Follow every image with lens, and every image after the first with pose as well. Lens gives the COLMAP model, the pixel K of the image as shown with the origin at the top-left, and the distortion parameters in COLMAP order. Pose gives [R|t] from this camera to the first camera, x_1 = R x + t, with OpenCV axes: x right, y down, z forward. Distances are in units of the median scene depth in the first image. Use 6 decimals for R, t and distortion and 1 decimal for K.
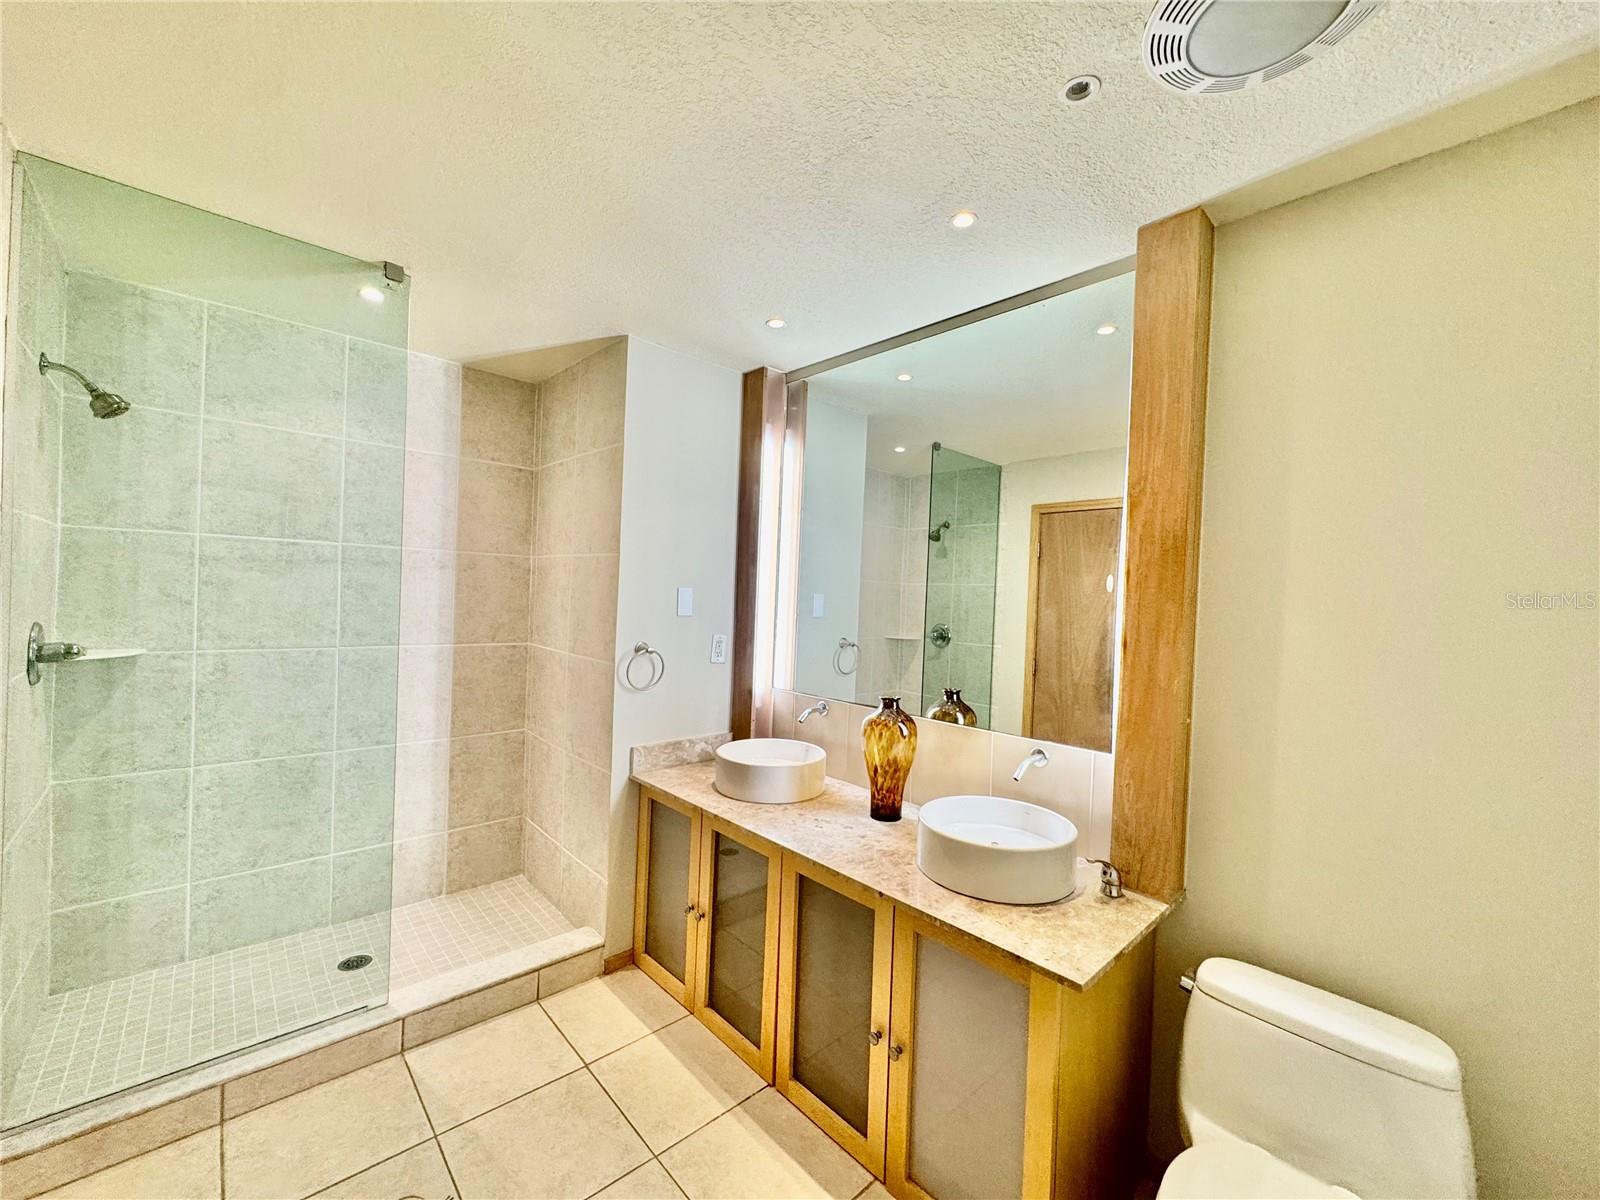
lens RADIAL K [[639.2, 0, 799.6], [0, 639.2, 601.2], [0, 0, 1]] dist [-0.004261, 0.000321]
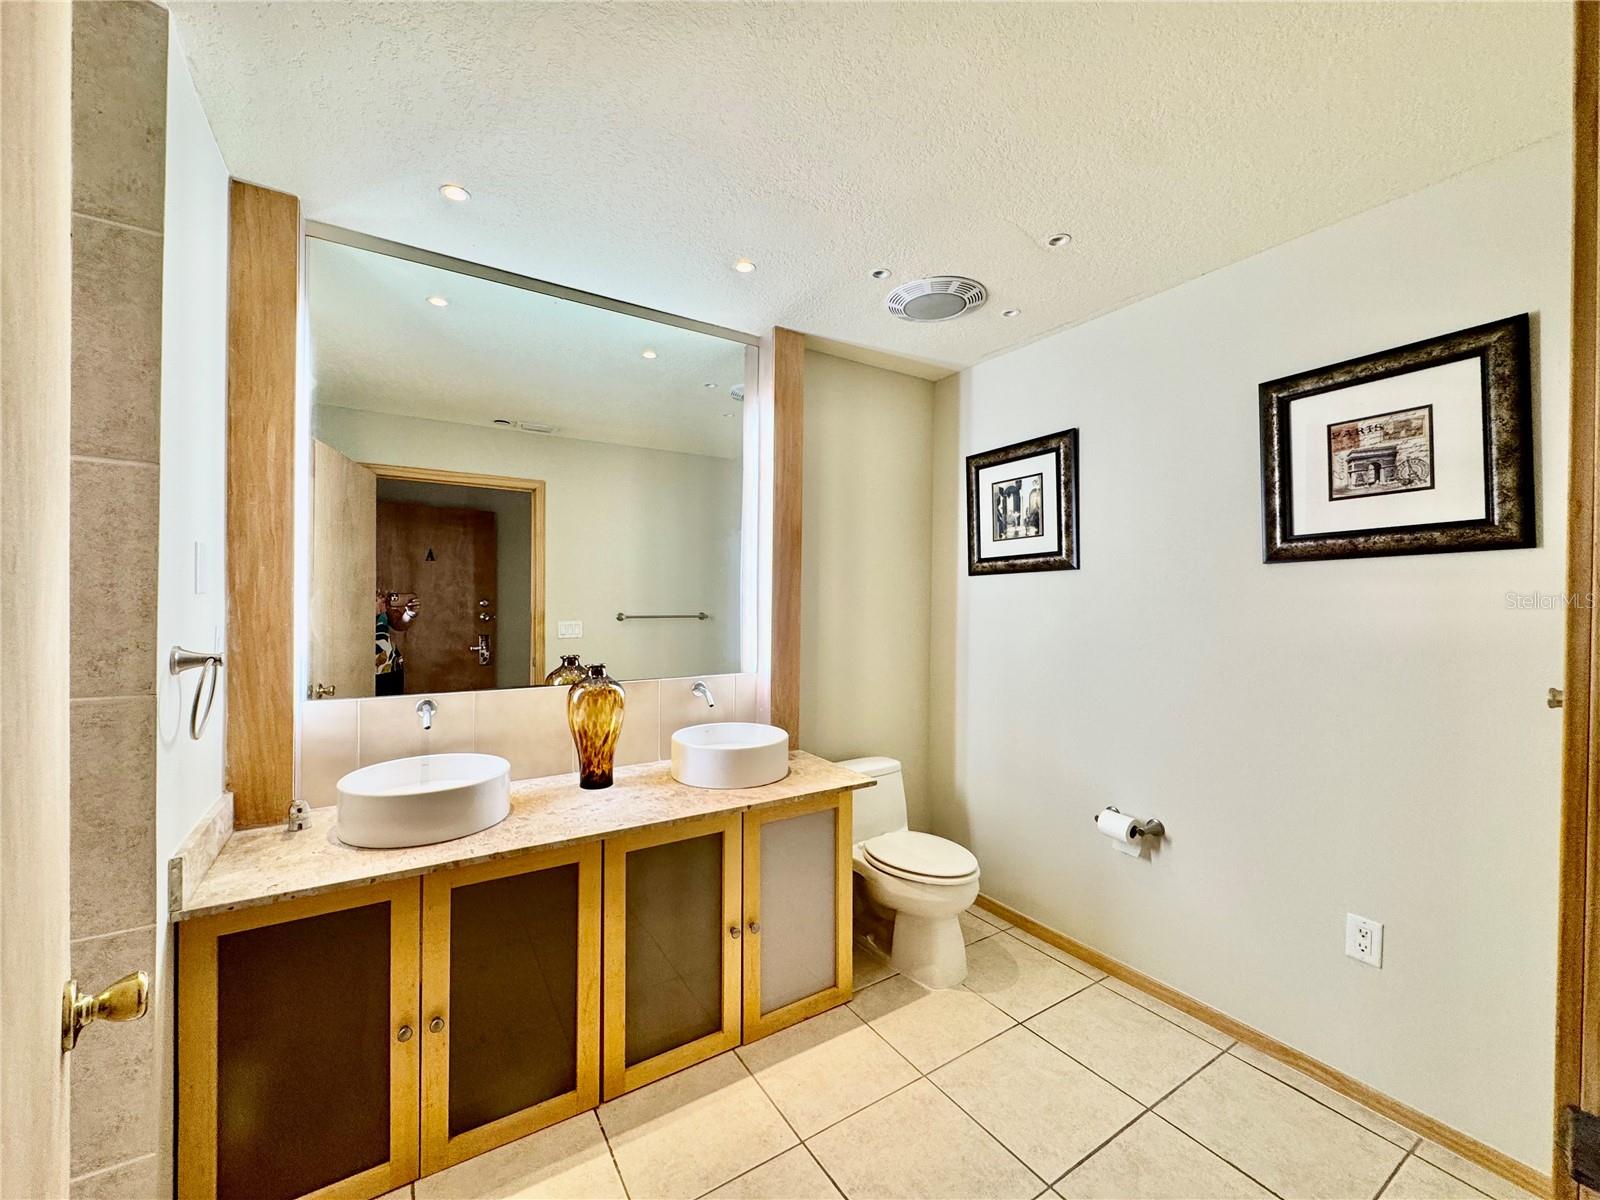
lens RADIAL K [[639.2, 0, 799.6], [0, 639.2, 601.2], [0, 0, 1]] dist [-0.004261, 0.000321]
pose [[0.180374, -0.039862, 0.982790, -0.803791], [0.007233, 0.999205, 0.039200, 0.015894], [-0.983572, 0.000038, 0.180519, 0.531804]]
